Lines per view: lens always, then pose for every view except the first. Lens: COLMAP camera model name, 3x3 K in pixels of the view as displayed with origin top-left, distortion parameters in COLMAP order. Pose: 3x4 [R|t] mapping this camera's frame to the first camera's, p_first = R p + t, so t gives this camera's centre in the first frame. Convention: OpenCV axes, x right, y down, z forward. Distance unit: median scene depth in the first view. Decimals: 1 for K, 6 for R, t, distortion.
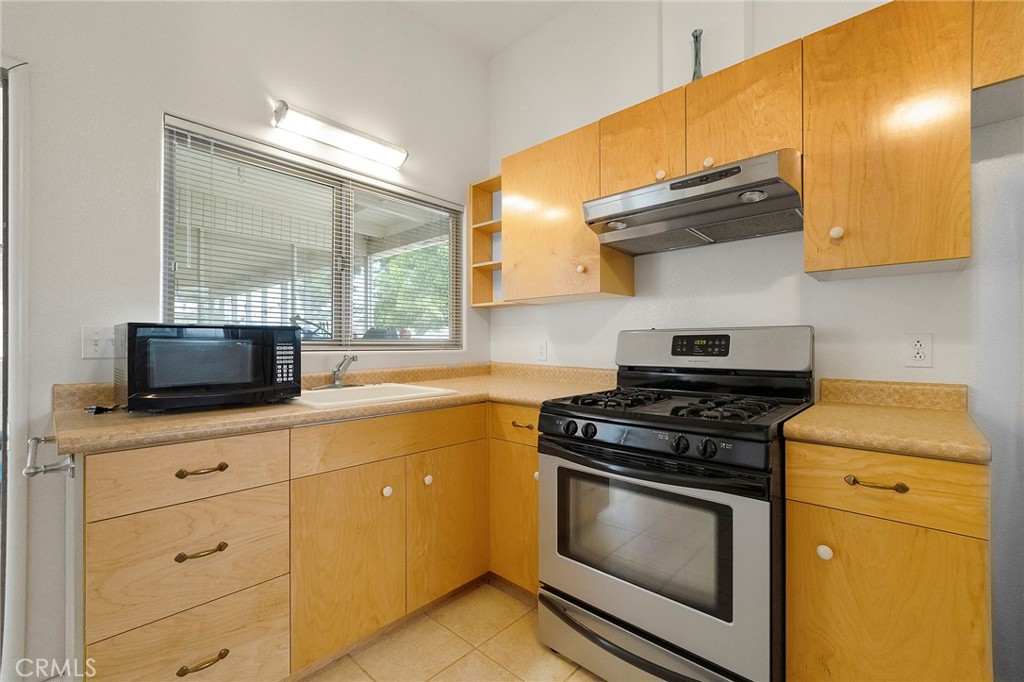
lens RADIAL K [[441.4, 0, 511.0], [0, 441.4, 342.1], [0, 0, 1]] dist [-0.002080, -0.000235]
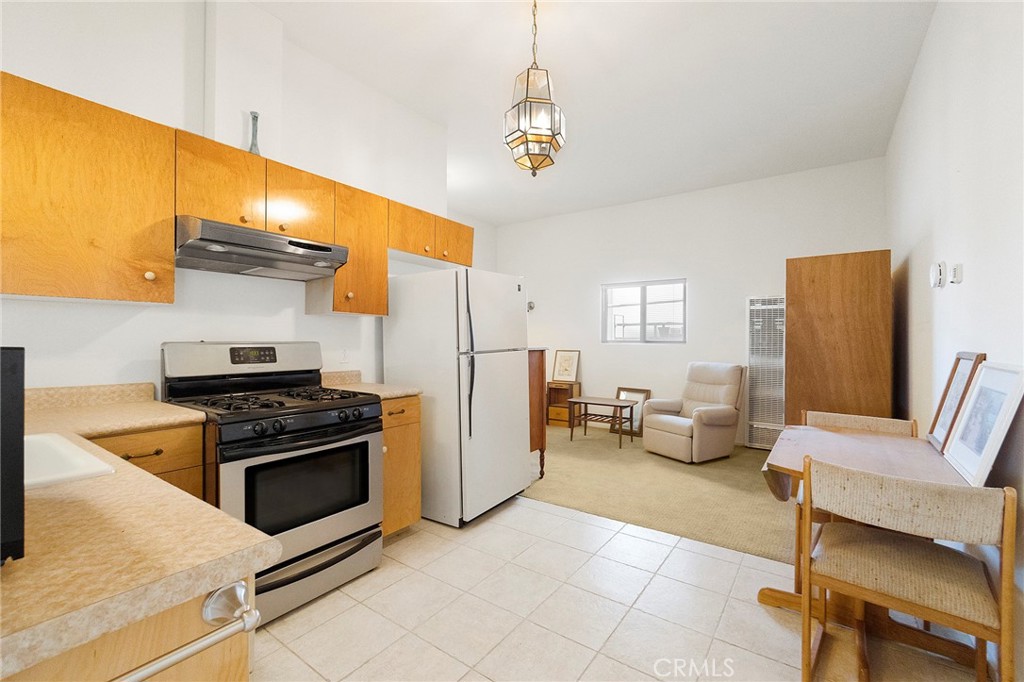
lens RADIAL K [[441.4, 0, 510.1], [0, 441.4, 342.3], [0, 0, 1]] dist [-0.002080, -0.000235]
pose [[-0.125421, -0.002470, 0.992101, -0.978692], [-0.004560, 0.999988, 0.001913, -0.037696], [-0.992093, -0.004284, -0.125430, 0.425055]]
